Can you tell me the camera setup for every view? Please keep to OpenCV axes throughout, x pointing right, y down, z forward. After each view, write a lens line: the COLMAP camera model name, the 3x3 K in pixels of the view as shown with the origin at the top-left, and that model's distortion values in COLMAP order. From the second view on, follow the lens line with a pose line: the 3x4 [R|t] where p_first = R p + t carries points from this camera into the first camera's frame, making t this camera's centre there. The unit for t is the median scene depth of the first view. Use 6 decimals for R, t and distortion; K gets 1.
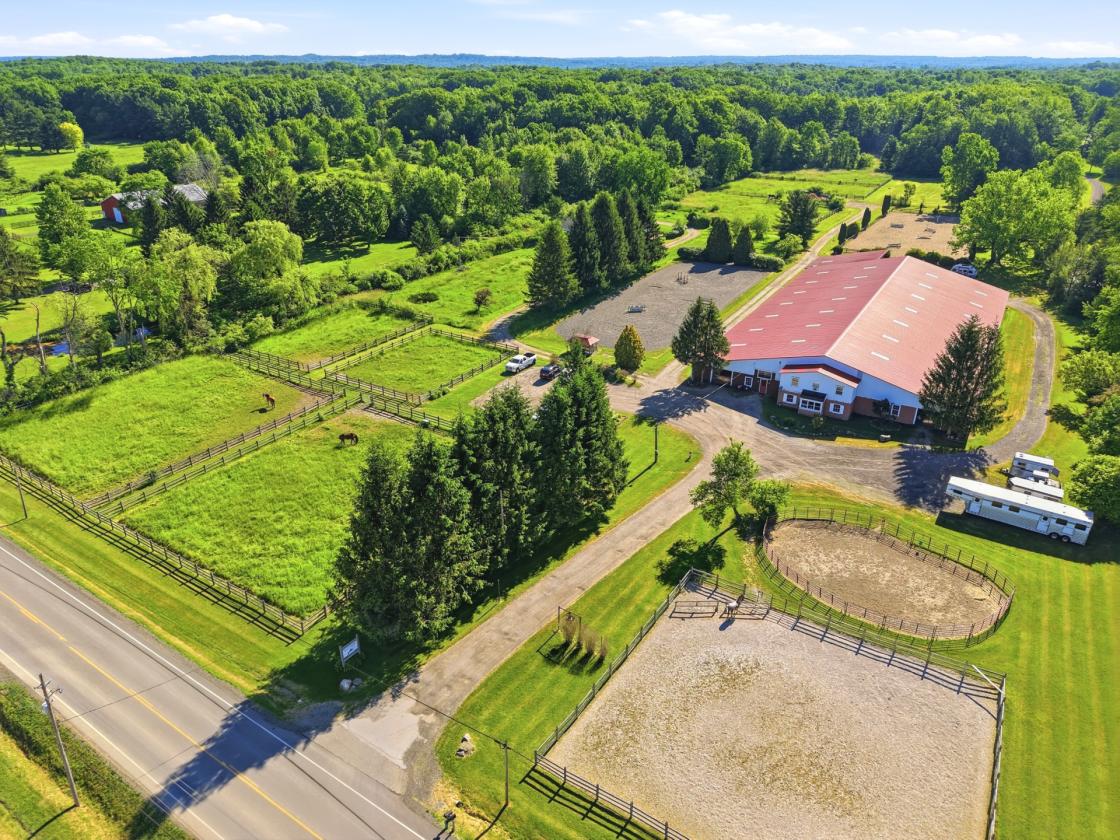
lens RADIAL K [[748.4, 0, 557.0], [0, 748.4, 424.8], [0, 0, 1]] dist [0.029235, -0.032623]
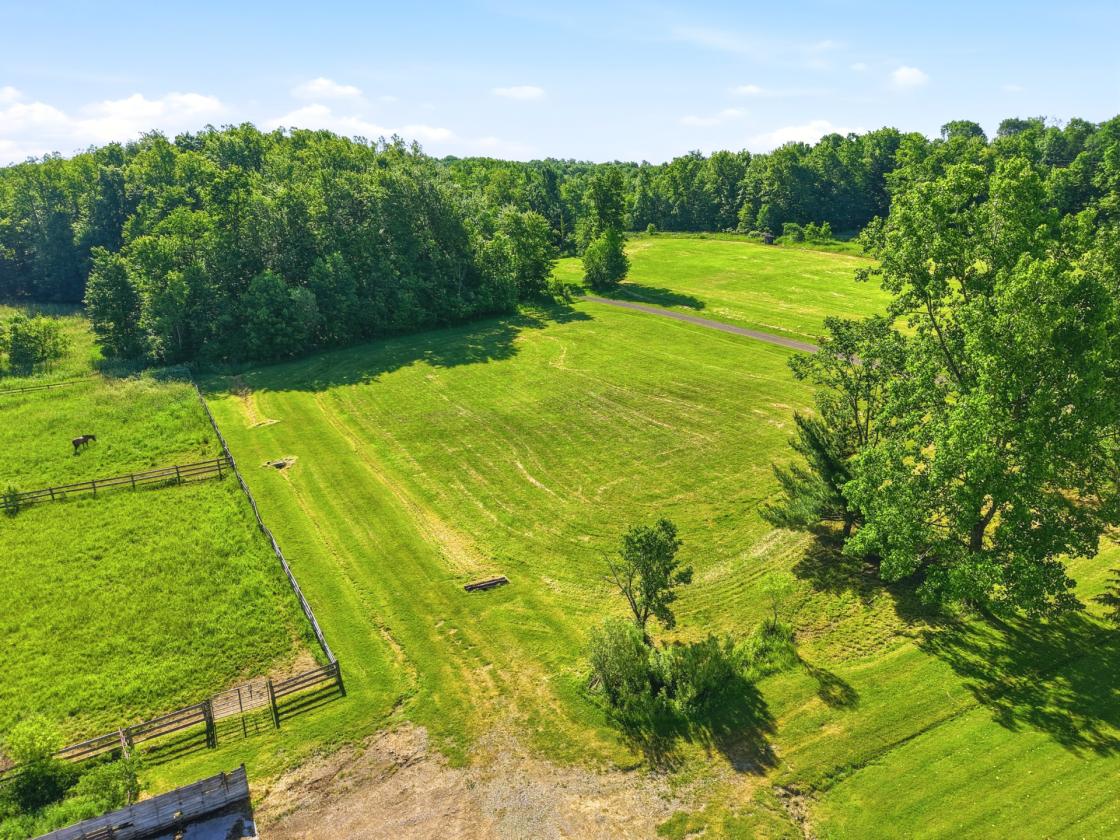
lens RADIAL K [[748.4, 0, 557.0], [0, 748.4, 424.8], [0, 0, 1]] dist [0.029235, -0.032623]
pose [[0.481134, -0.282082, 0.830024, 0.499246], [0.391885, 0.916154, 0.084191, -0.518536], [-0.784178, 0.284767, 0.551337, 1.347862]]
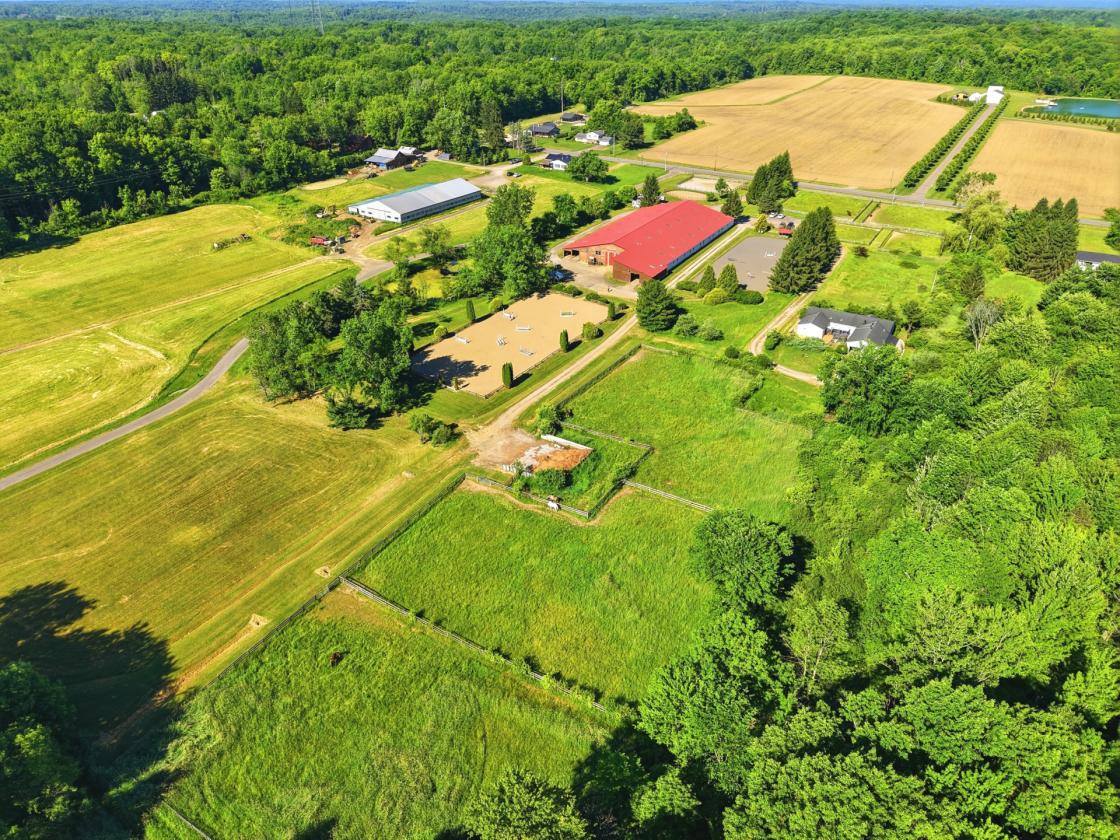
lens RADIAL K [[748.4, 0, 557.0], [0, 748.4, 424.8], [0, 0, 1]] dist [0.029235, -0.032623]
pose [[-0.999858, 0.011645, -0.012173, 0.532645], [-0.003501, 0.563171, 0.826333, -1.164990], [0.016478, 0.826258, -0.563050, 1.943996]]
